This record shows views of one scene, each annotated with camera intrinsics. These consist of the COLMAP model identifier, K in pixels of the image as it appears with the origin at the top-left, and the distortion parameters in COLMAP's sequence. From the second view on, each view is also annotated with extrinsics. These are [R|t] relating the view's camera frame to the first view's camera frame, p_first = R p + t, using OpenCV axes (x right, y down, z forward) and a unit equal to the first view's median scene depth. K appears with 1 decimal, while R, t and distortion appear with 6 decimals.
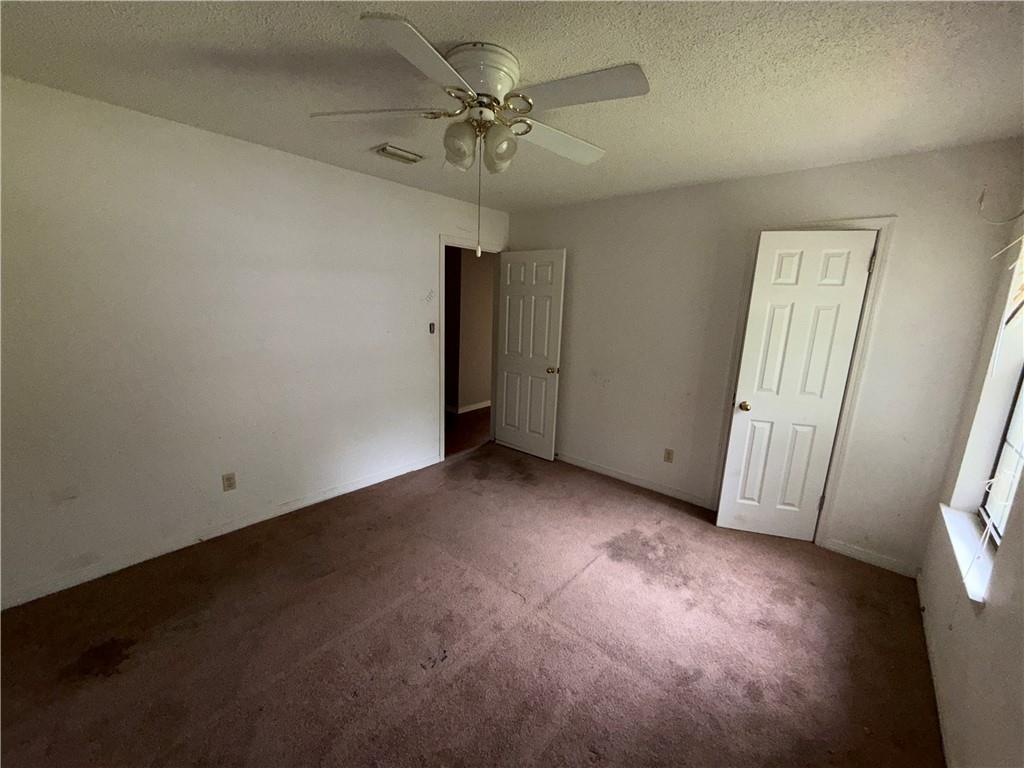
lens RADIAL K [[410.2, 0, 512.0], [0, 410.2, 384.0], [0, 0, 1]] dist [0.000837, 0.000031]
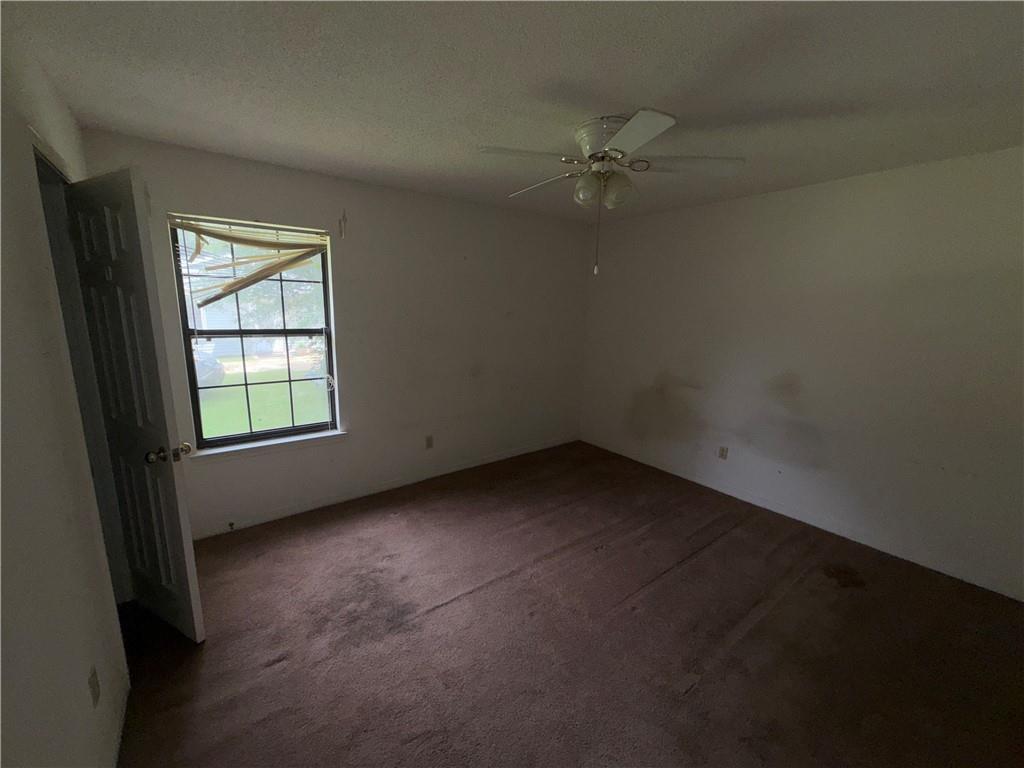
lens RADIAL K [[410.2, 0, 512.0], [0, 410.2, 384.0], [0, 0, 1]] dist [0.000837, 0.000031]
pose [[-0.975975, -0.091926, 0.197541, -0.071127], [-0.008949, 0.922787, 0.385208, -0.312276], [-0.217699, 0.374185, -0.901439, 1.500636]]
